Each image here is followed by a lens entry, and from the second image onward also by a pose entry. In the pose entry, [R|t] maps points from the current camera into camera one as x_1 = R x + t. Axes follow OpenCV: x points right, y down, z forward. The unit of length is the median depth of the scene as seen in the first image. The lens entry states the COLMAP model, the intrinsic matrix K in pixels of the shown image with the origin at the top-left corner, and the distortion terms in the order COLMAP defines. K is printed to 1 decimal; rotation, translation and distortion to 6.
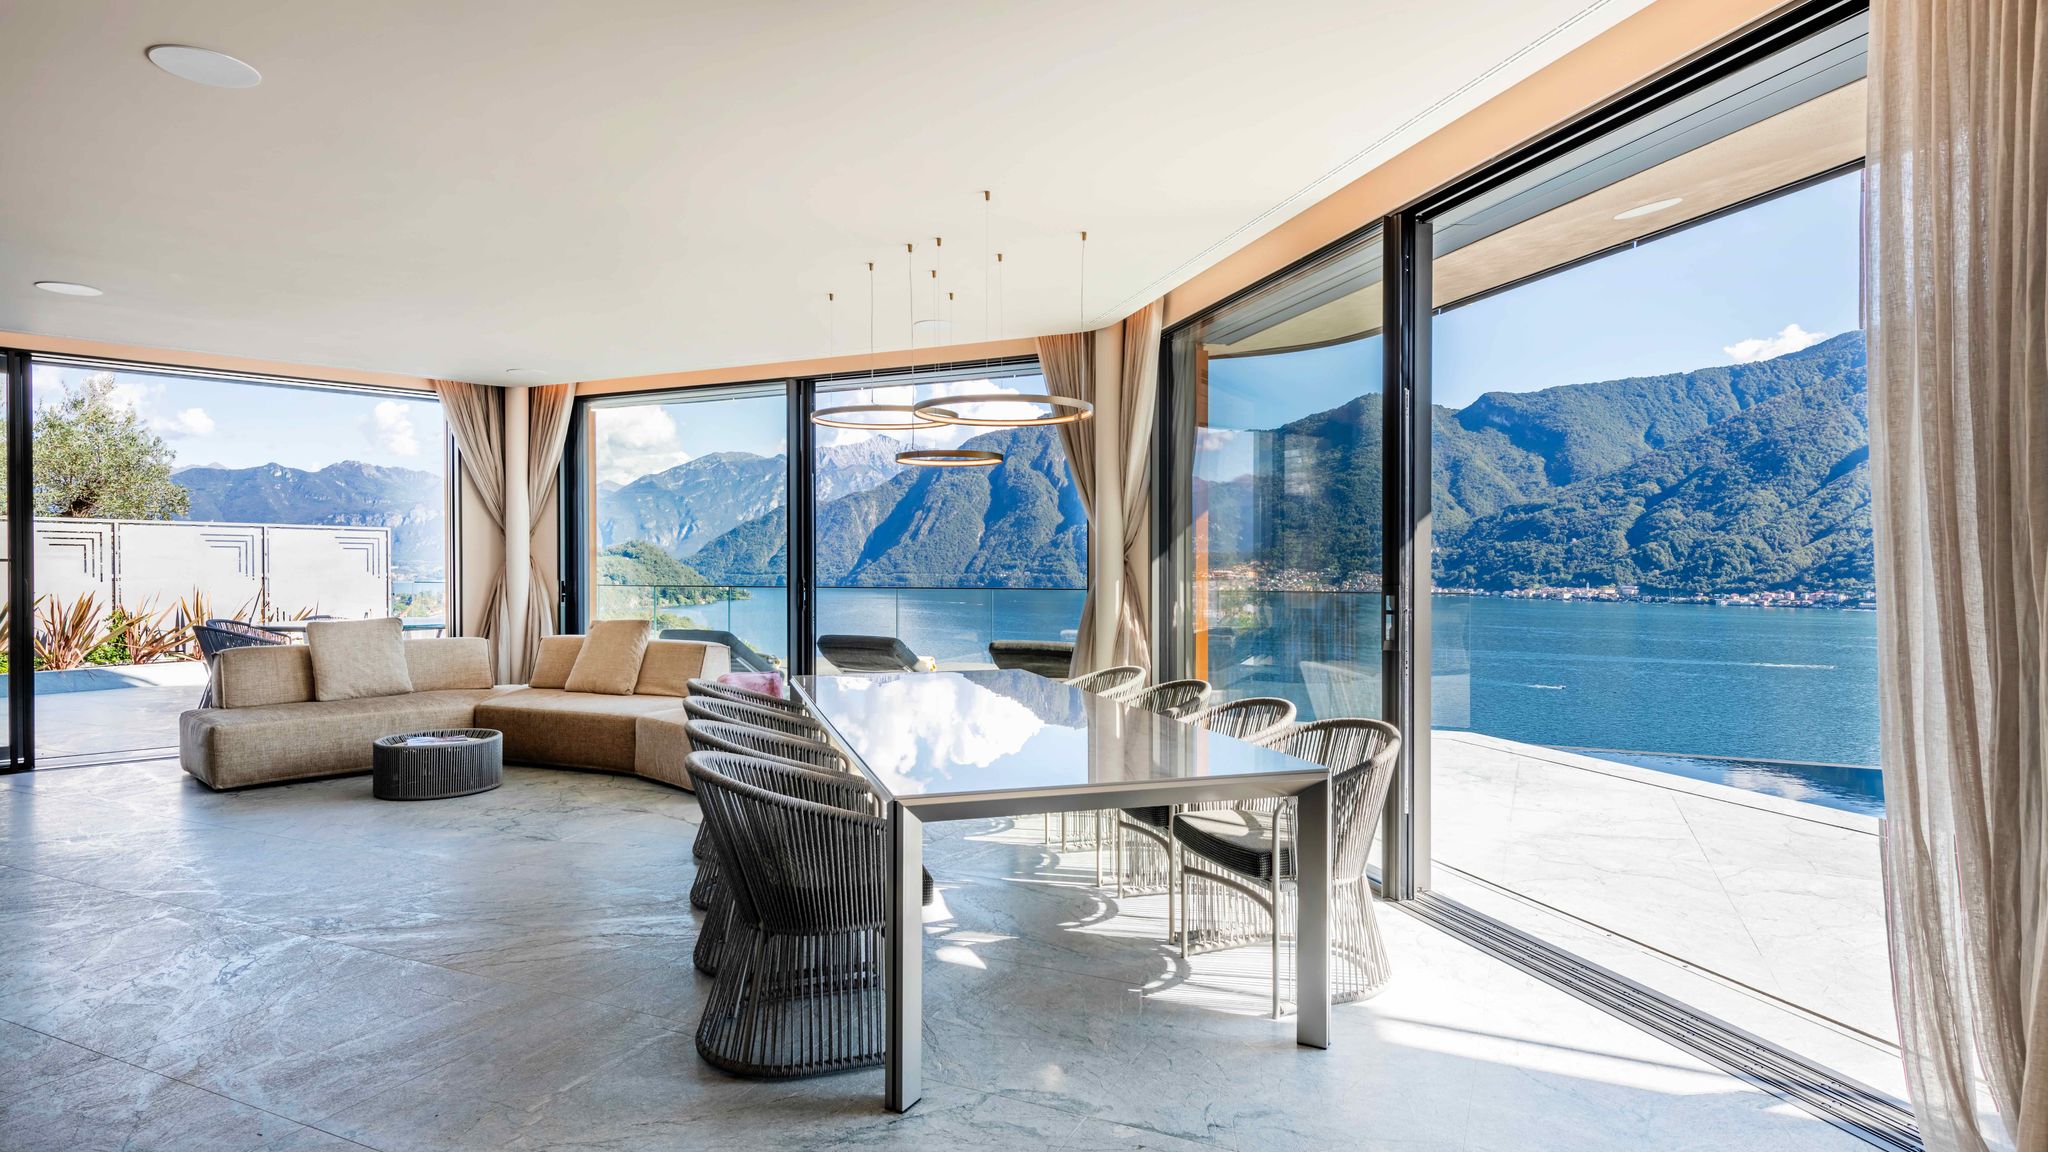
lens RADIAL K [[1110.5, 0, 1020.9], [0, 1110.5, 544.0], [0, 0, 1]] dist [0.024928, -0.016468]
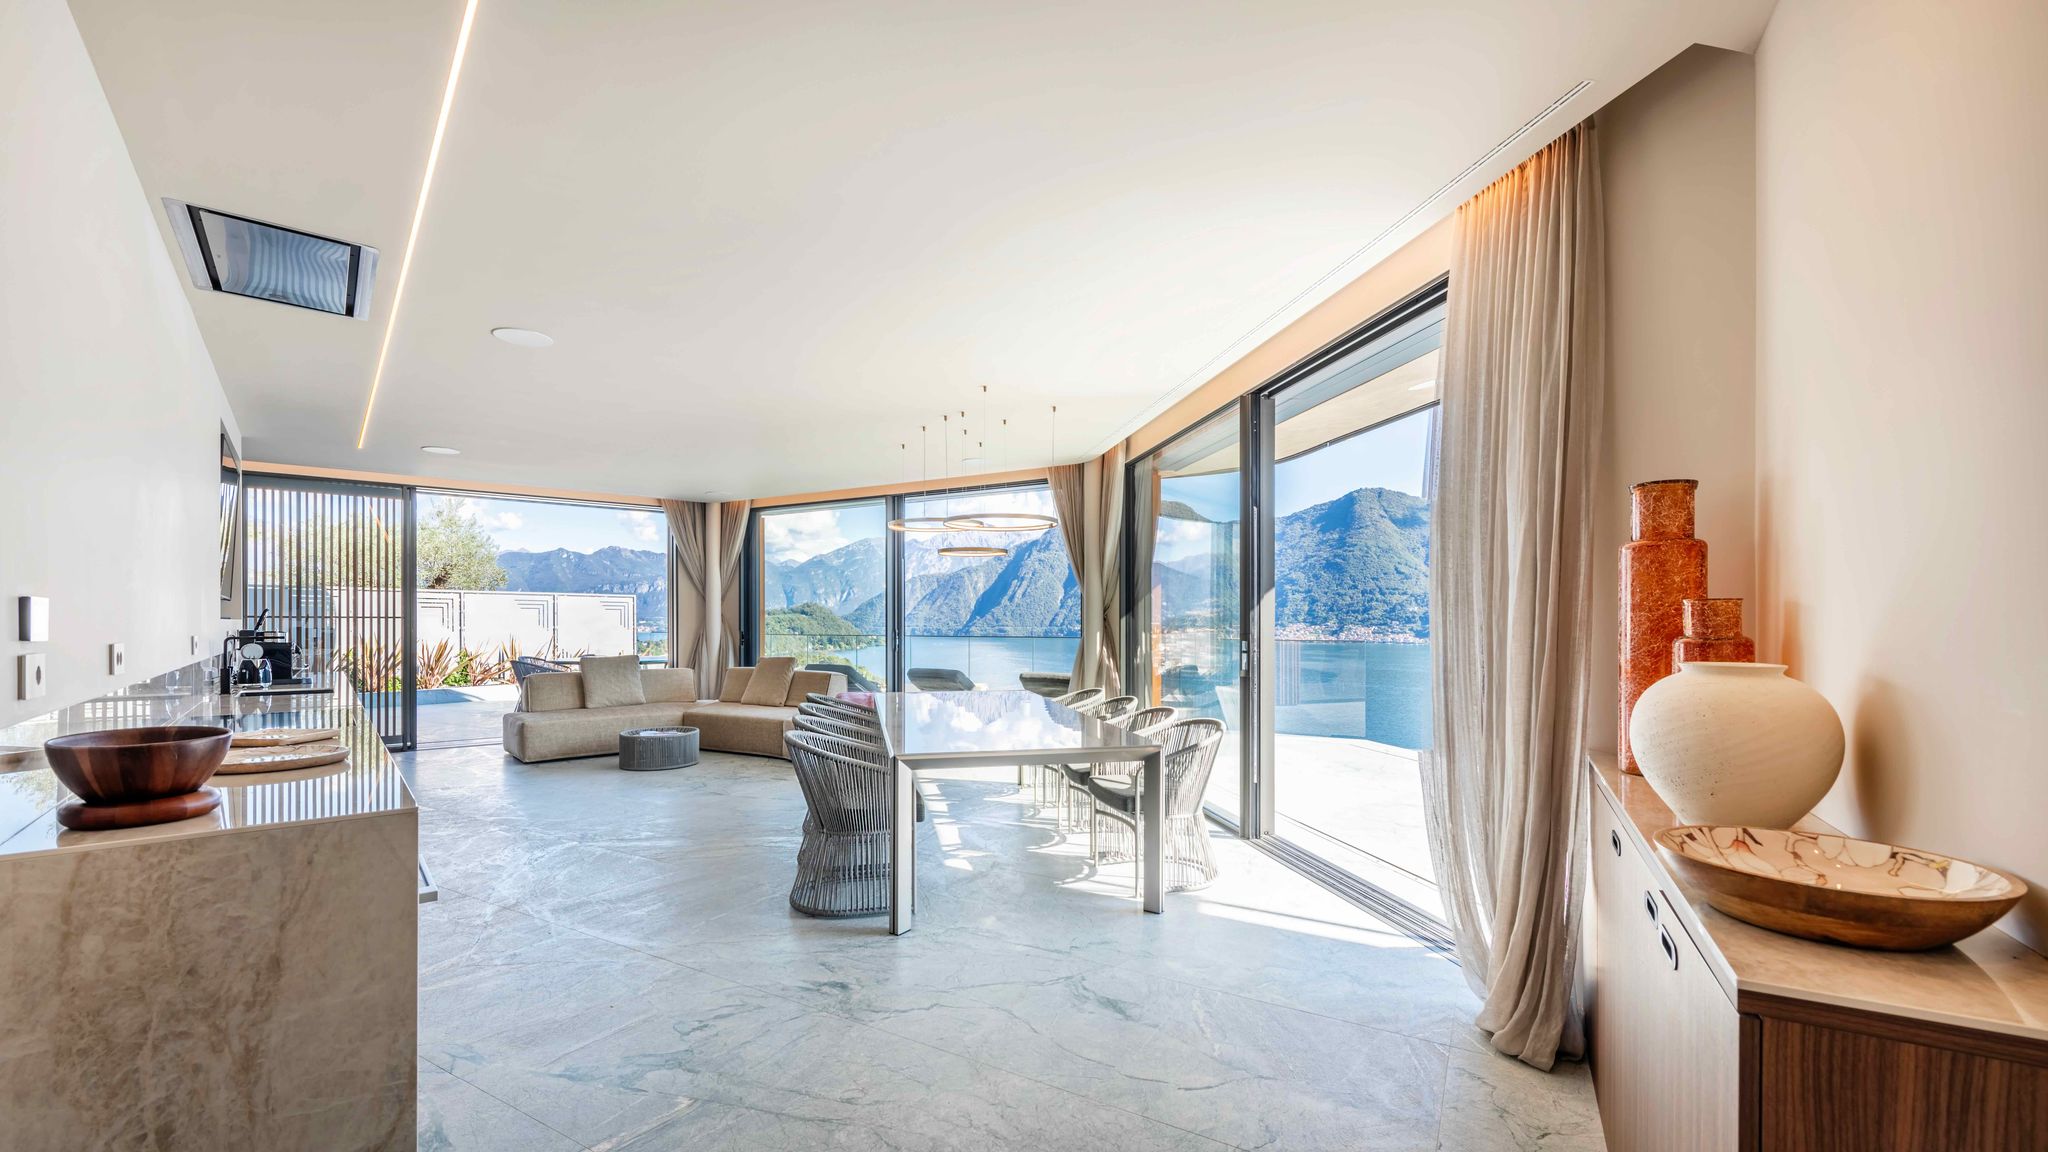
lens RADIAL K [[850.5, 0, 1031.2], [0, 850.5, 583.7], [0, 0, 1]] dist [0.002315, -0.000247]
pose [[0.996448, -0.003263, -0.084147, 0.079074], [0.001224, 0.999705, -0.024272, -0.002799], [0.084201, 0.024083, 0.996158, -0.117692]]
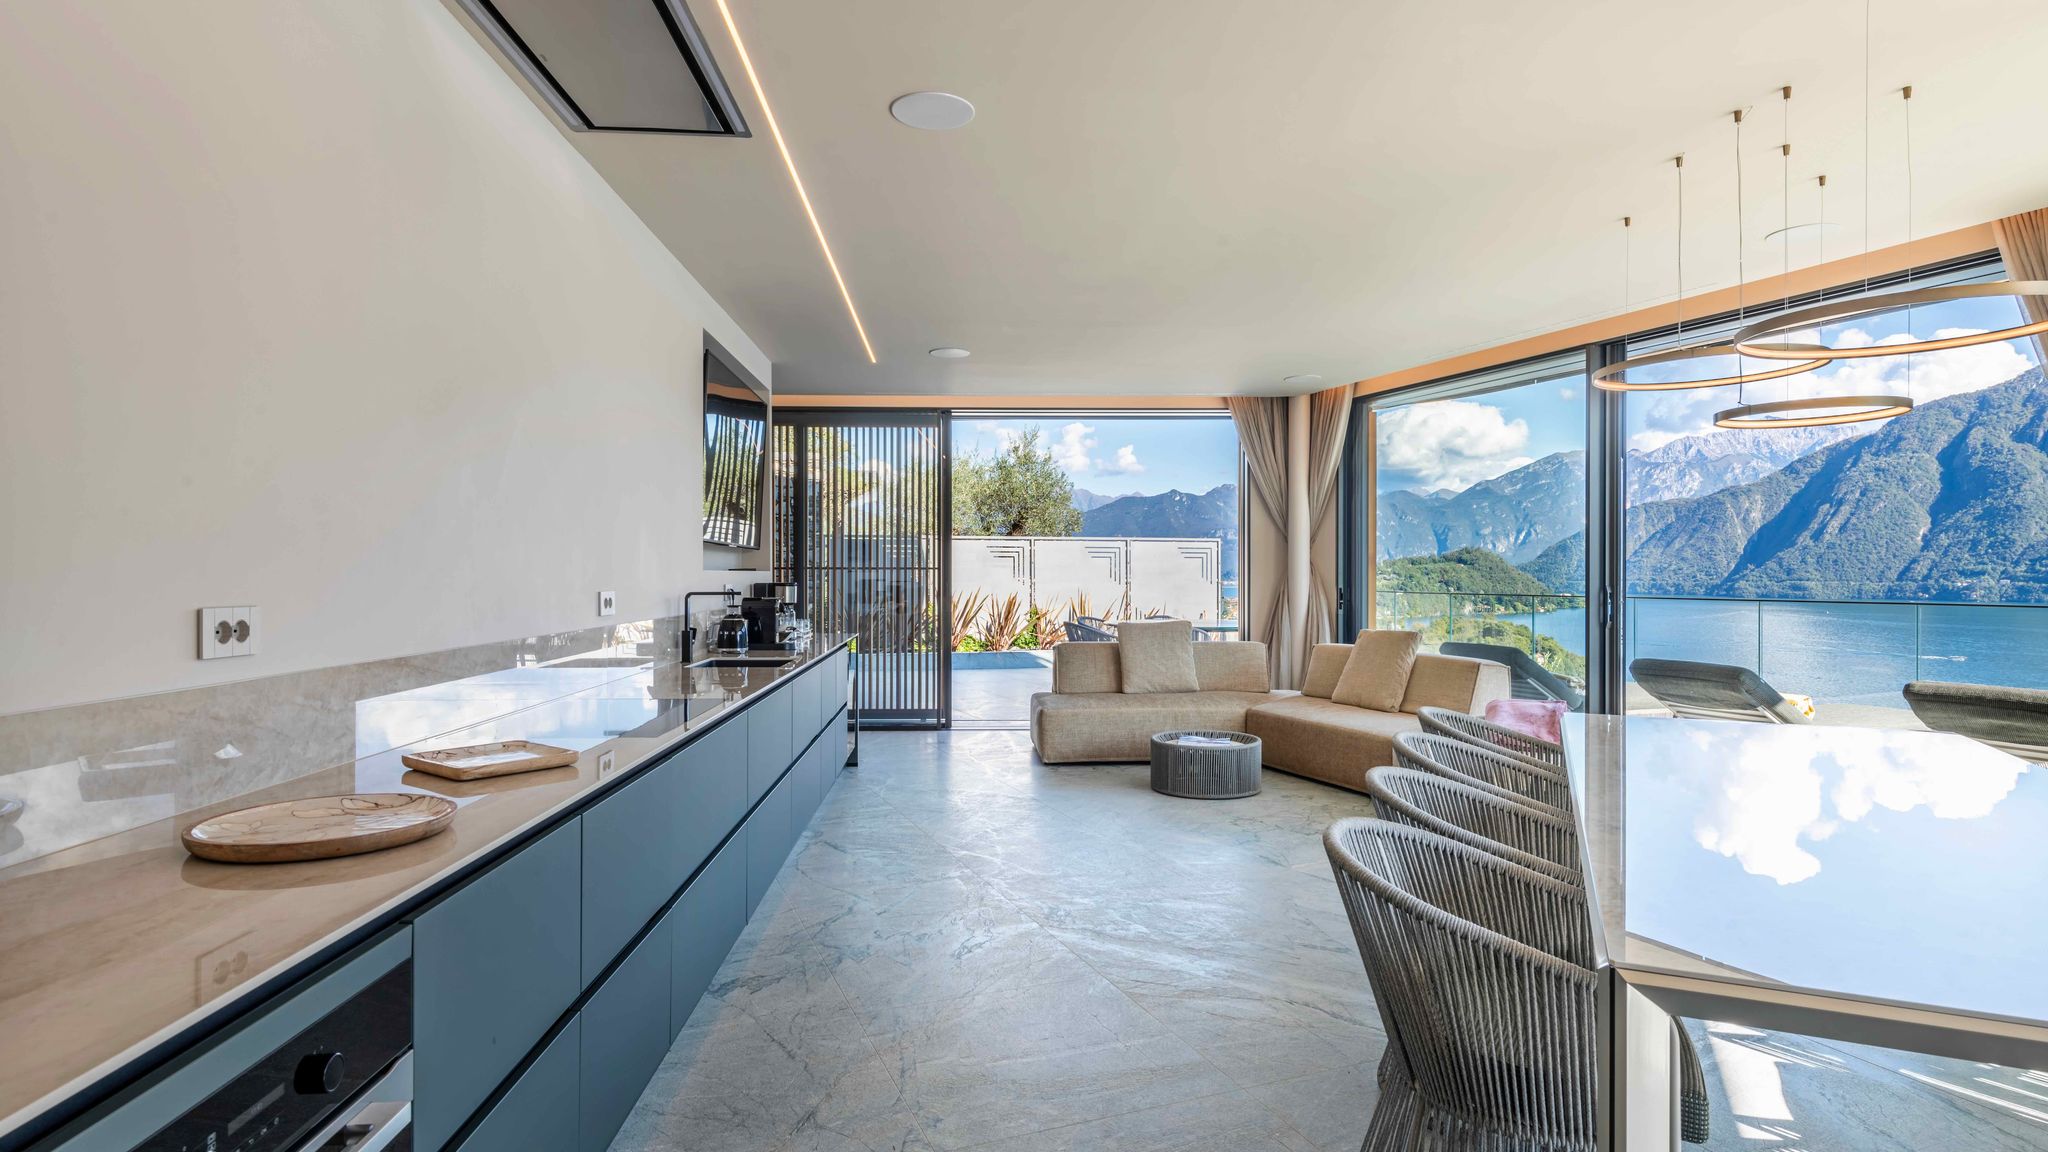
lens RADIAL K [[1061.7, 0, 1029.0], [0, 1061.7, 575.5], [0, 0, 1]] dist [0.021343, -0.012520]
pose [[0.741251, 0.001581, -0.671226, 0.014693], [0.013677, 0.999754, 0.017458, 0.002322], [0.671089, -0.022121, 0.741047, 0.136980]]
